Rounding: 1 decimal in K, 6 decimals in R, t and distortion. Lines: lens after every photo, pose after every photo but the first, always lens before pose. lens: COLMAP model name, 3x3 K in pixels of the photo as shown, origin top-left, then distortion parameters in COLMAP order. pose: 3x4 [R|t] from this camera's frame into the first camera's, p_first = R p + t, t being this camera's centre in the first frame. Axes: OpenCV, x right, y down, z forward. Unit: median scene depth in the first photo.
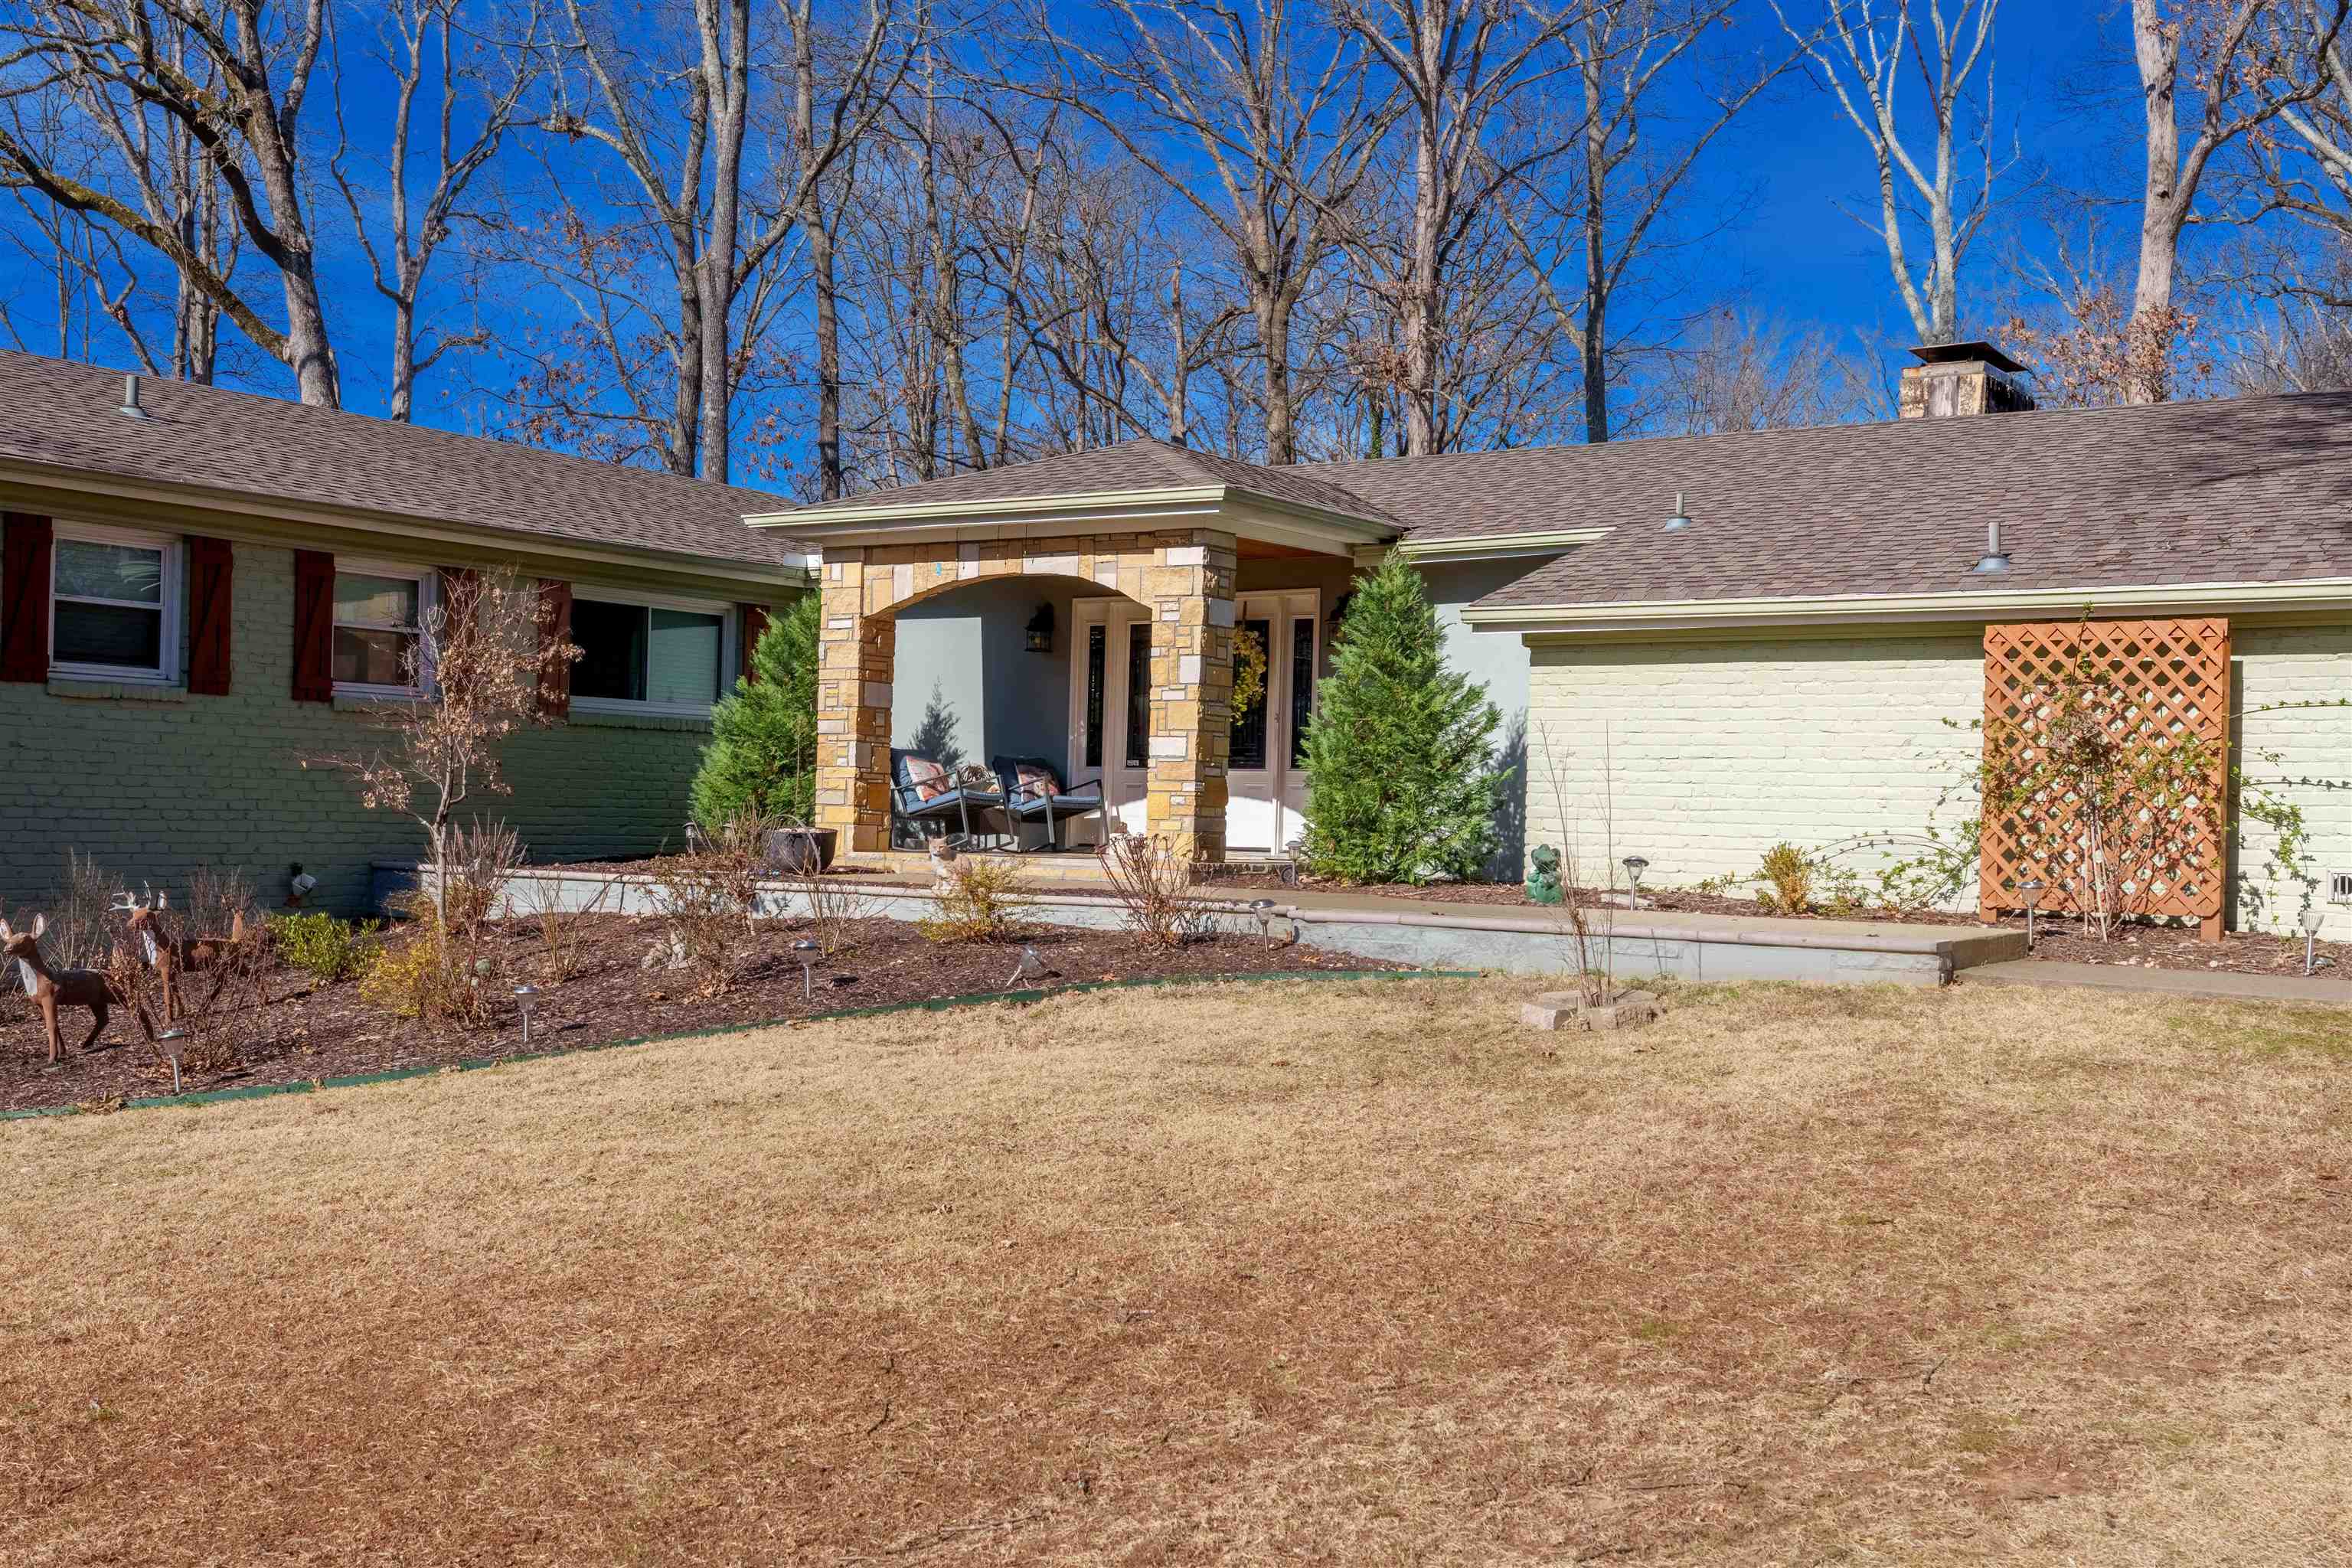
lens RADIAL K [[2356.9, 0, 1164.2], [0, 2356.9, 790.6], [0, 0, 1]] dist [0.009423, 0.000000]
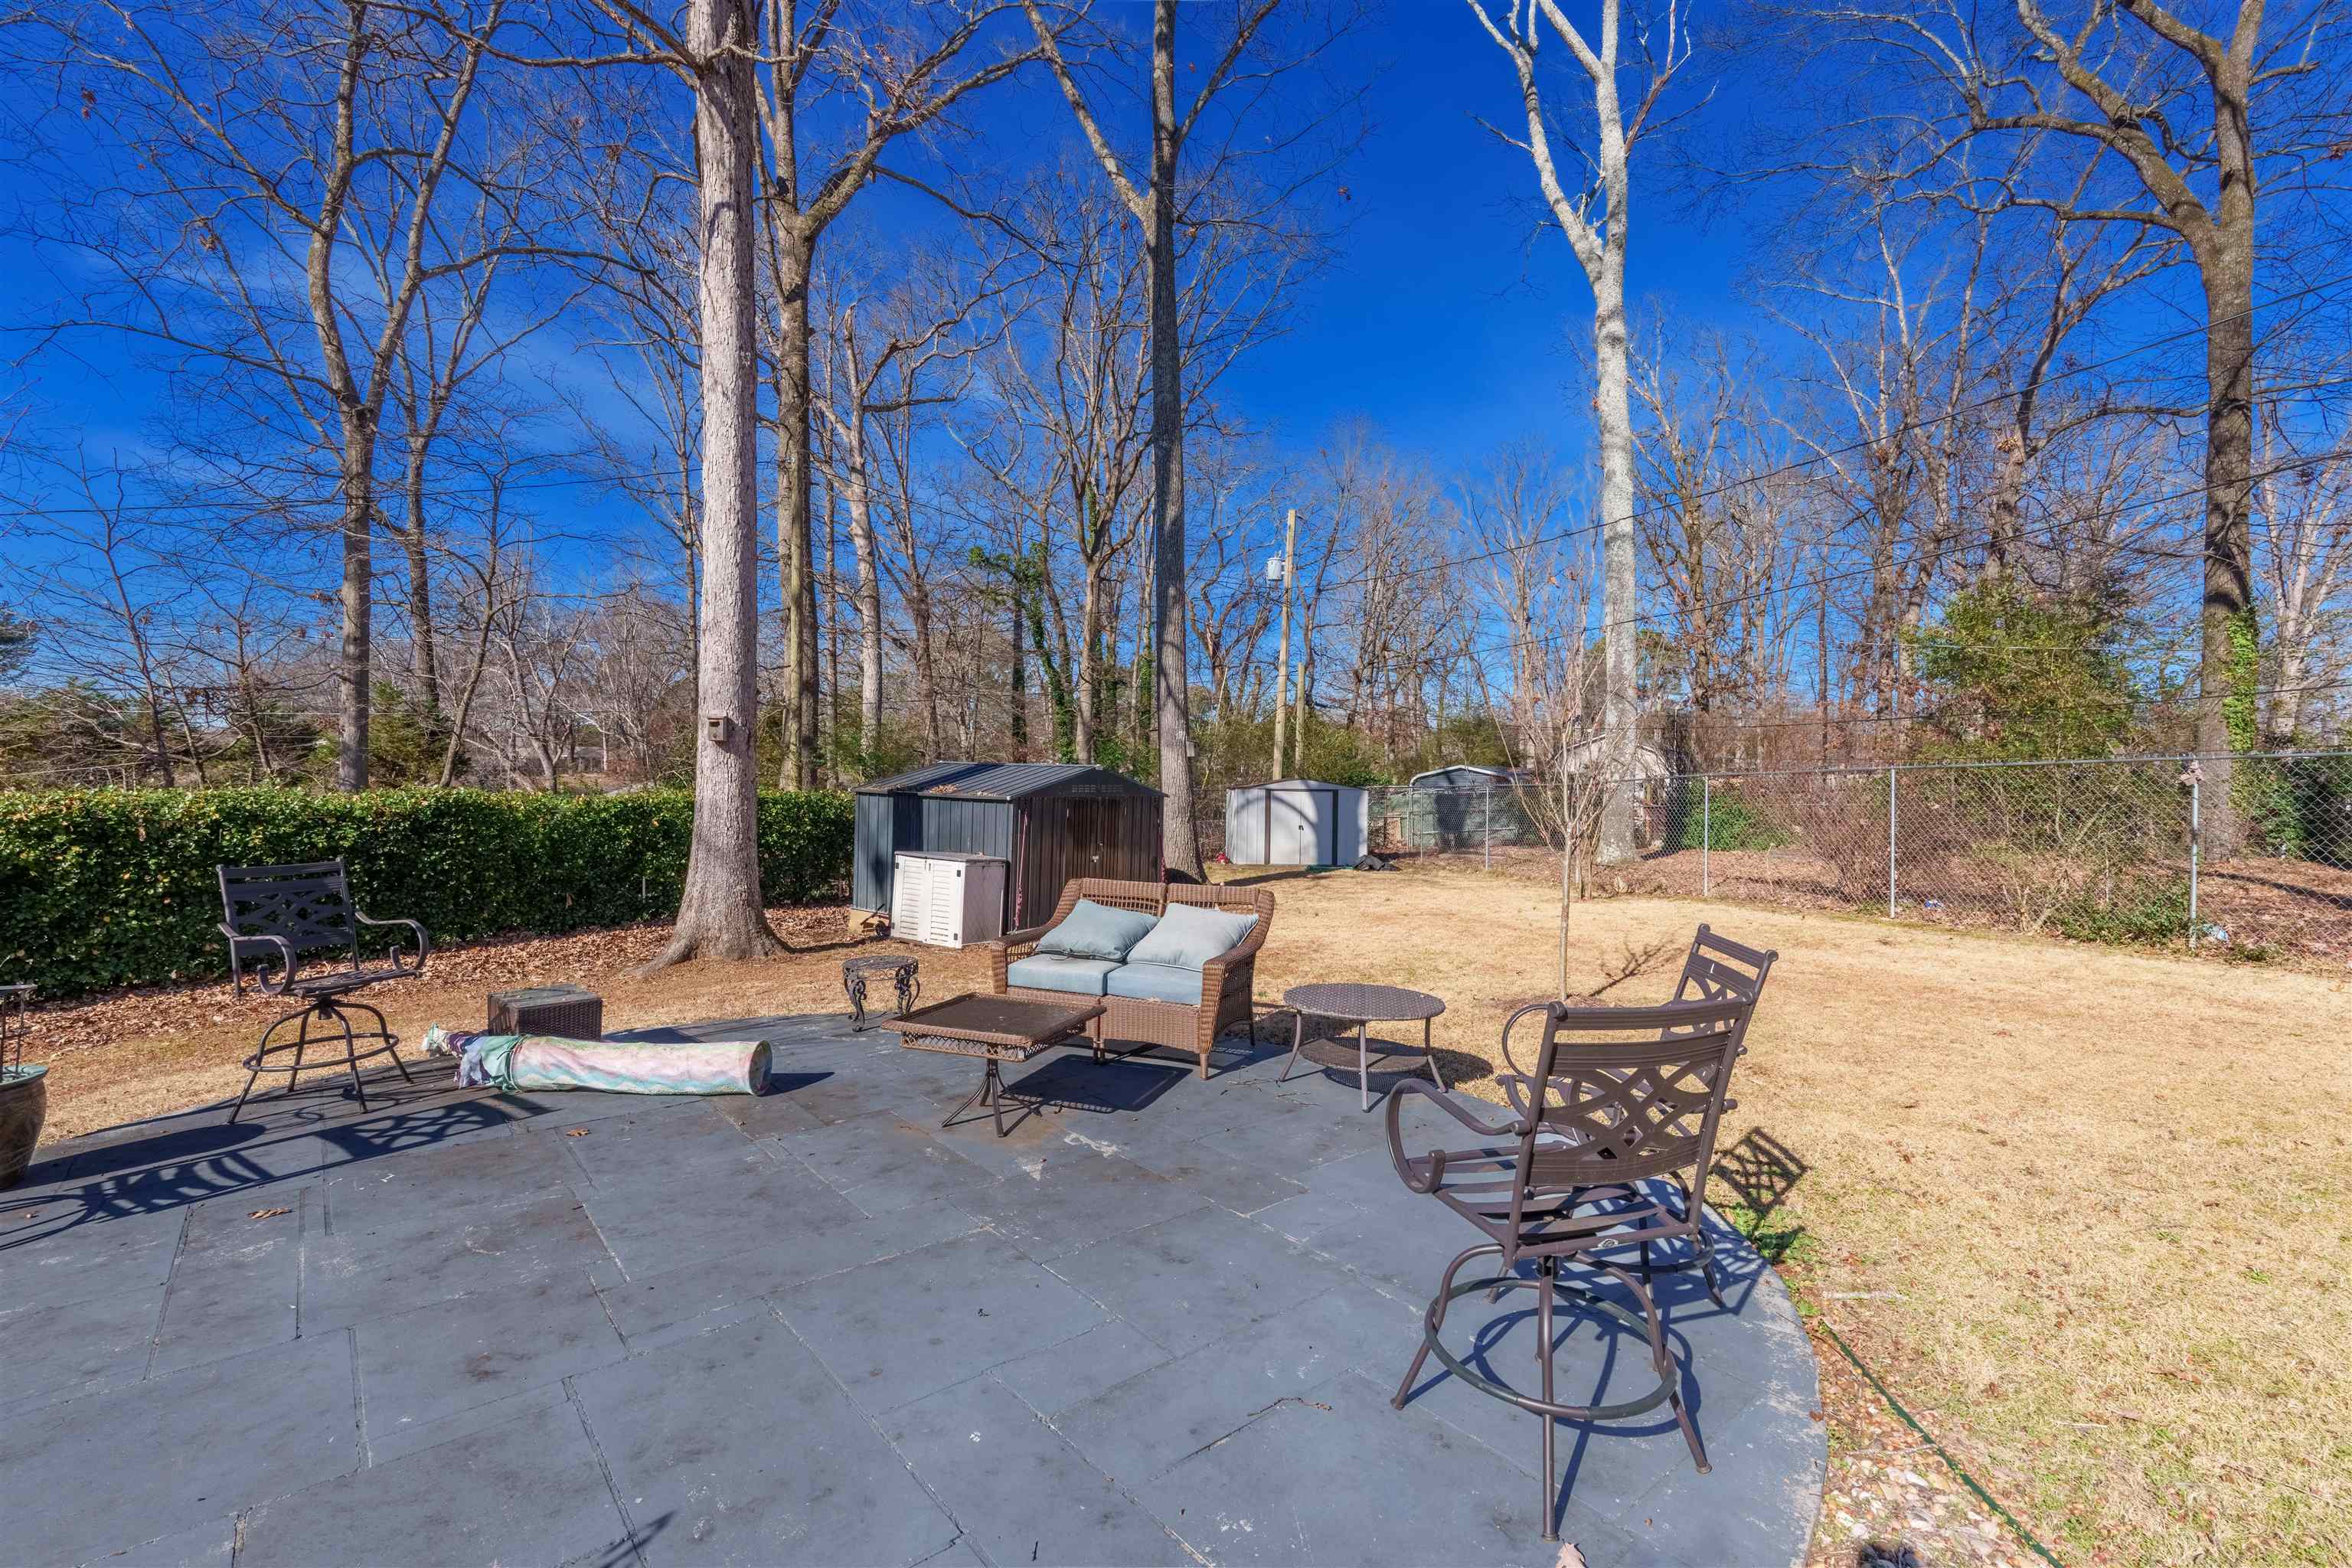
lens RADIAL K [[1033.3, 0, 1181.1], [0, 1033.3, 789.0], [0, 0, 1]] dist [-0.001169, 0.000596]
pose [[0.998847, -0.011425, 0.046622, 0.582320], [0.010277, 0.999640, 0.024786, -0.056091], [-0.046888, -0.024278, 0.998605, 2.304088]]
